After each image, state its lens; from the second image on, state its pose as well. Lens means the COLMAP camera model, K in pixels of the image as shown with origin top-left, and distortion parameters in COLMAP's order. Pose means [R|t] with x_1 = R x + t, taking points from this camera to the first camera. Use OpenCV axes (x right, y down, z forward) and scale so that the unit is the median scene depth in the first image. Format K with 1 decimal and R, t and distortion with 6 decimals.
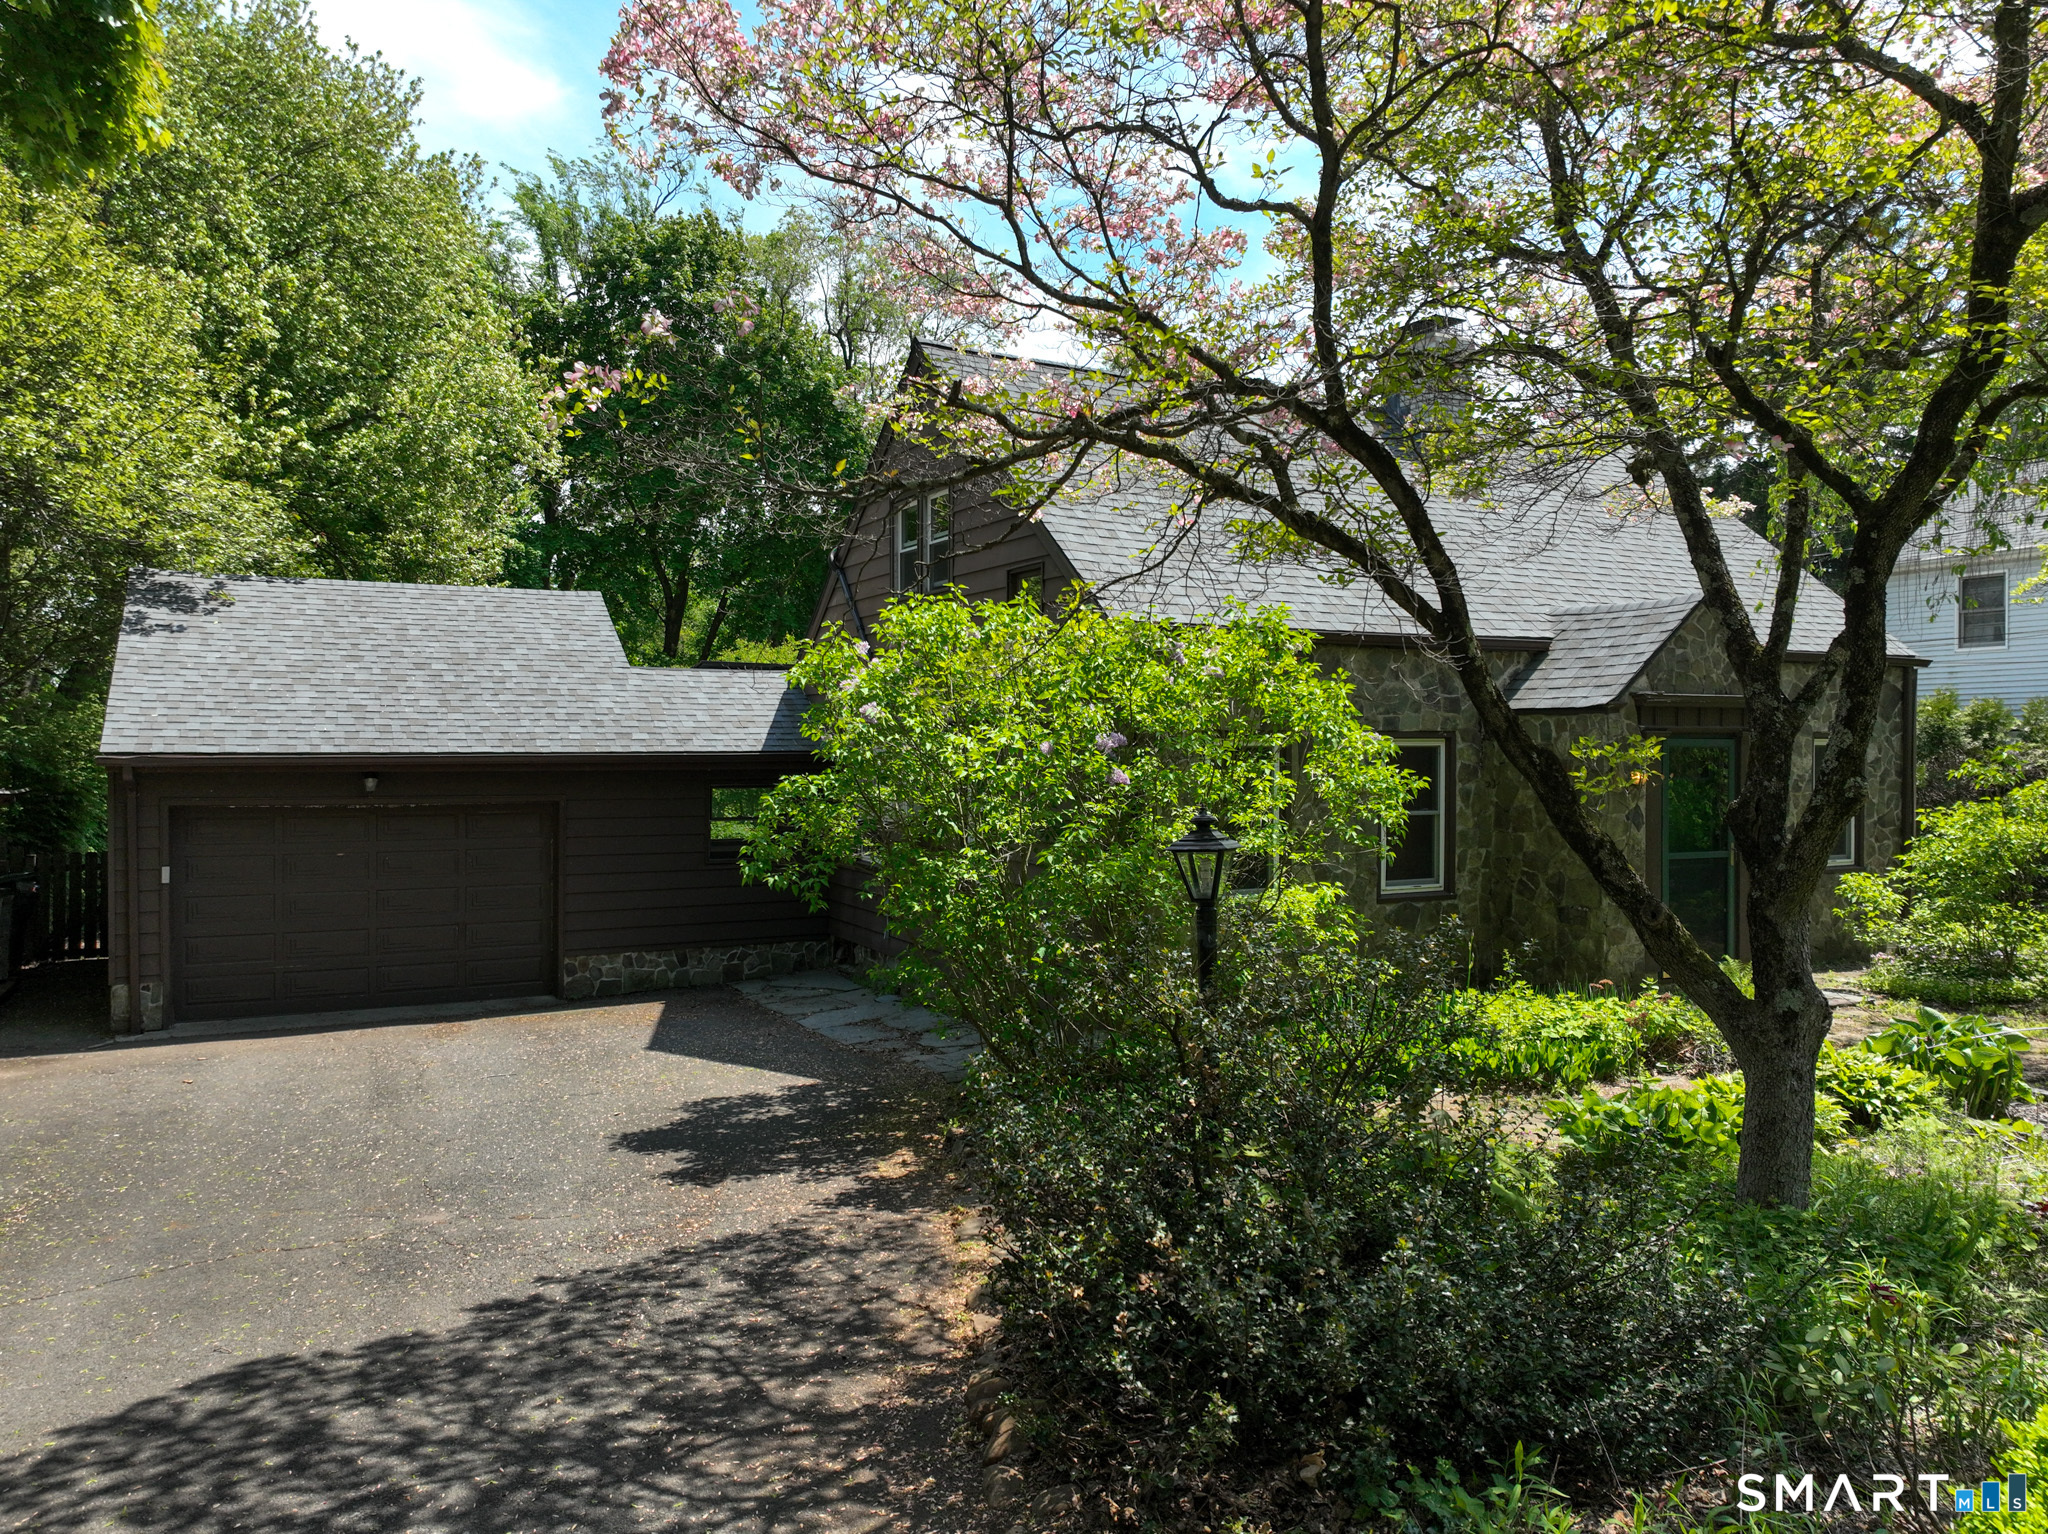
lens RADIAL K [[1434.3, 0, 1024.3], [0, 1434.3, 769.3], [0, 0, 1]] dist [0.001341, 0.019523]
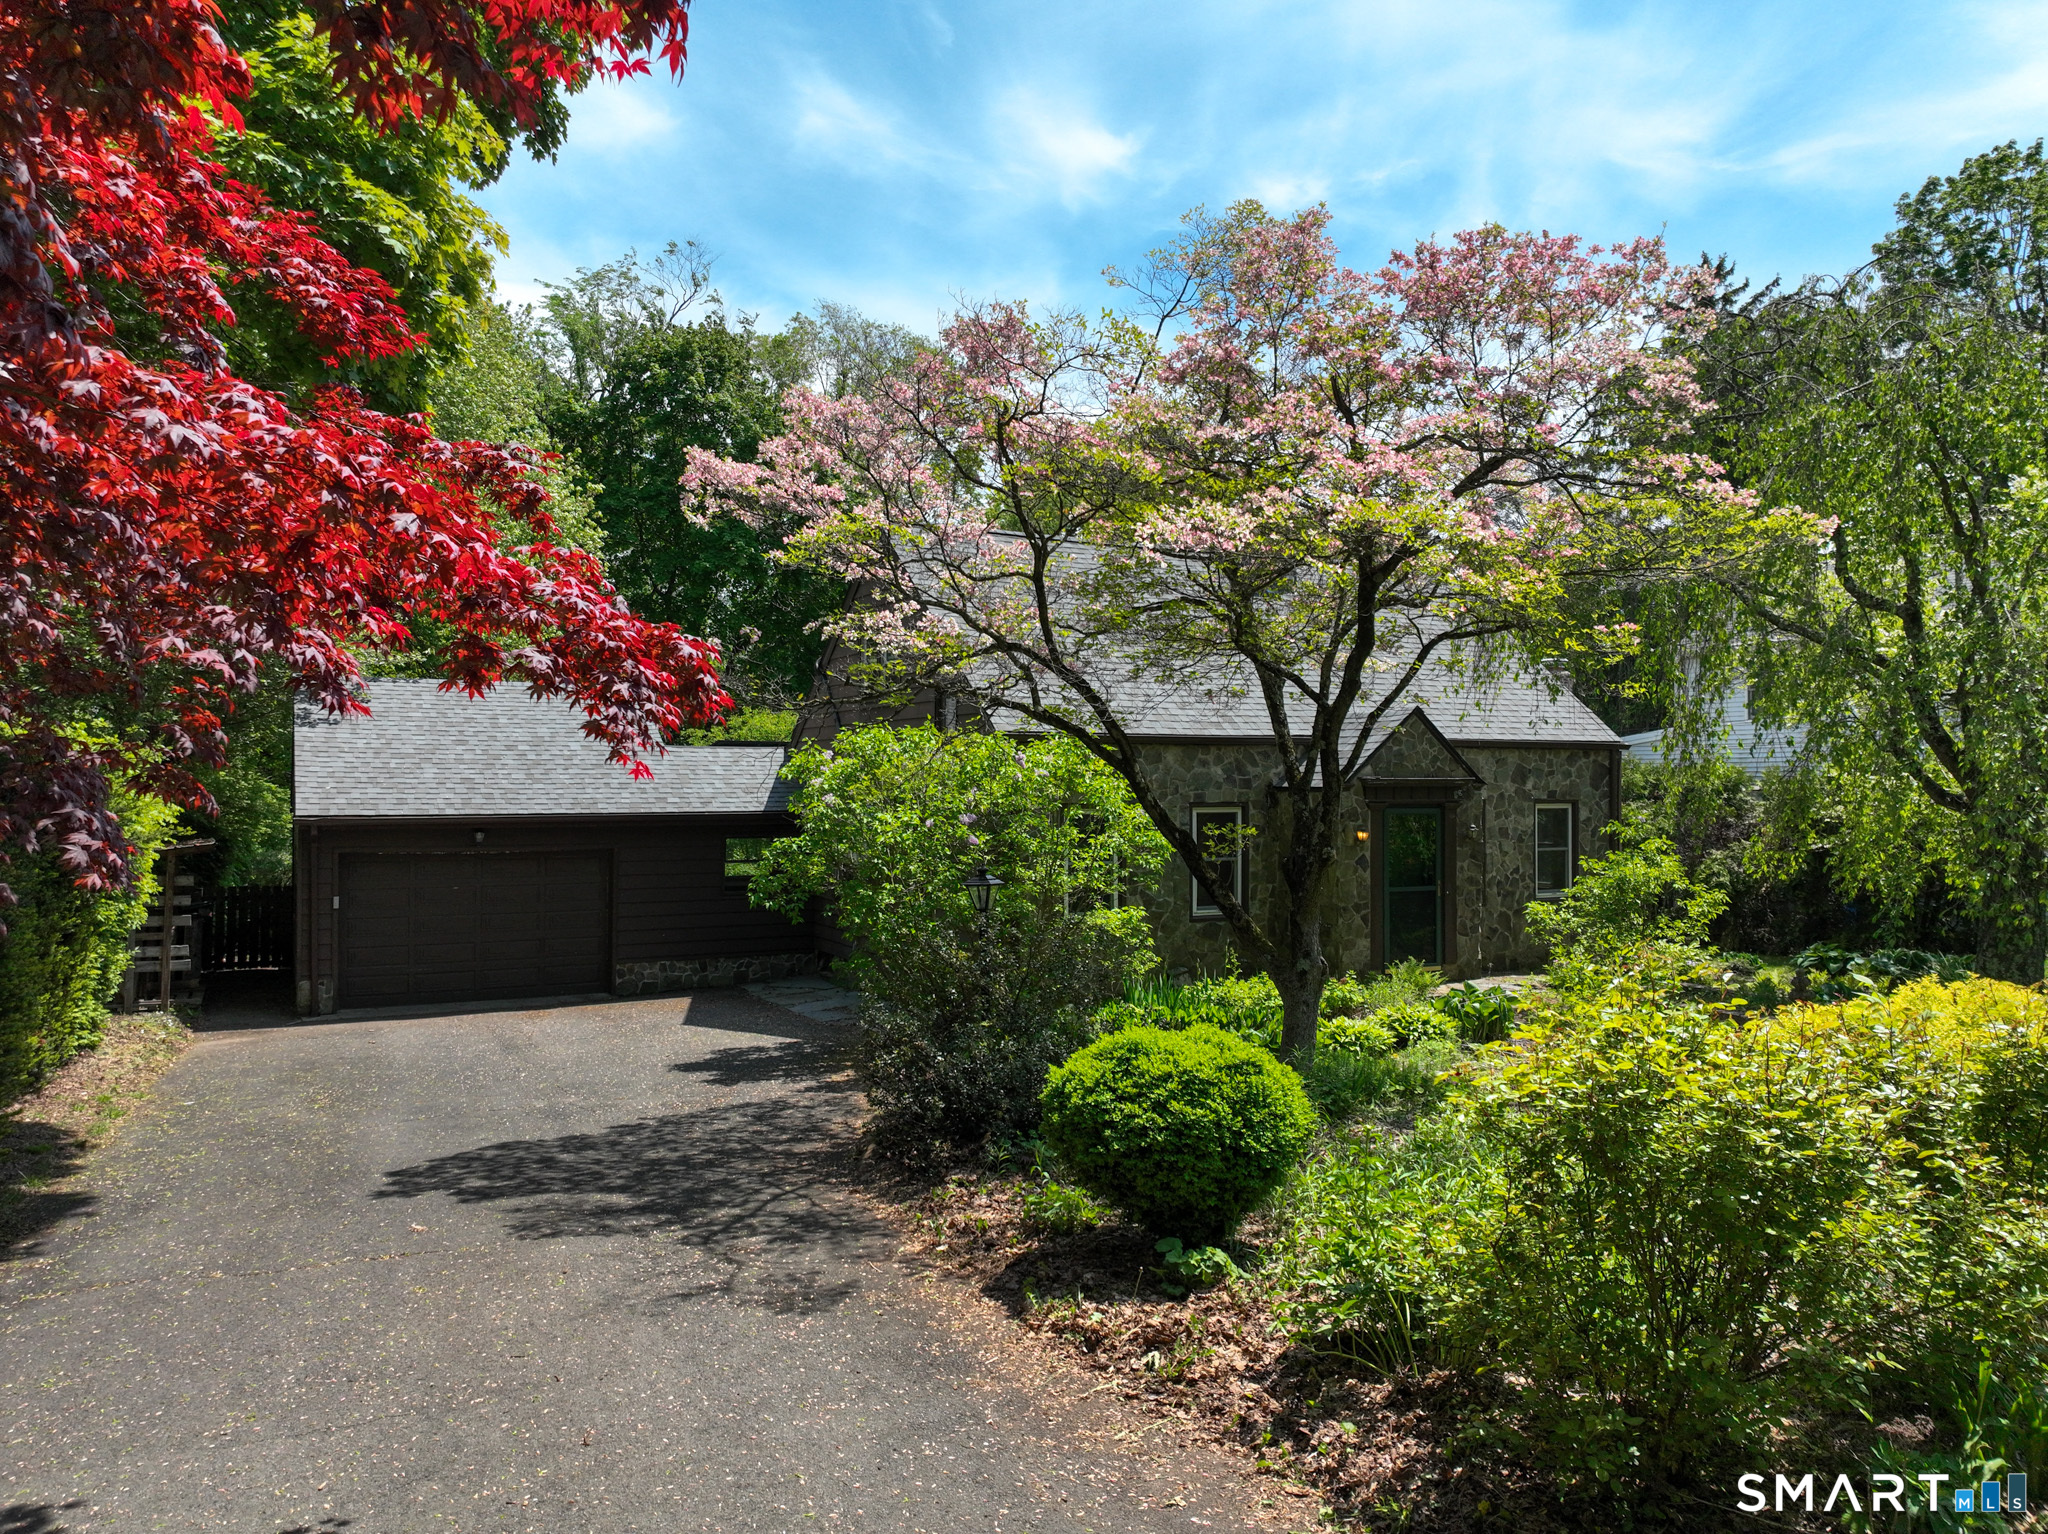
lens RADIAL K [[1434.3, 0, 1024.3], [0, 1434.3, 769.3], [0, 0, 1]] dist [0.001341, 0.019523]
pose [[0.999998, 0.000076, -0.002086, 0.107975], [-0.000127, 0.999705, -0.024268, -0.032445], [0.002084, 0.024268, 0.999703, -0.579056]]
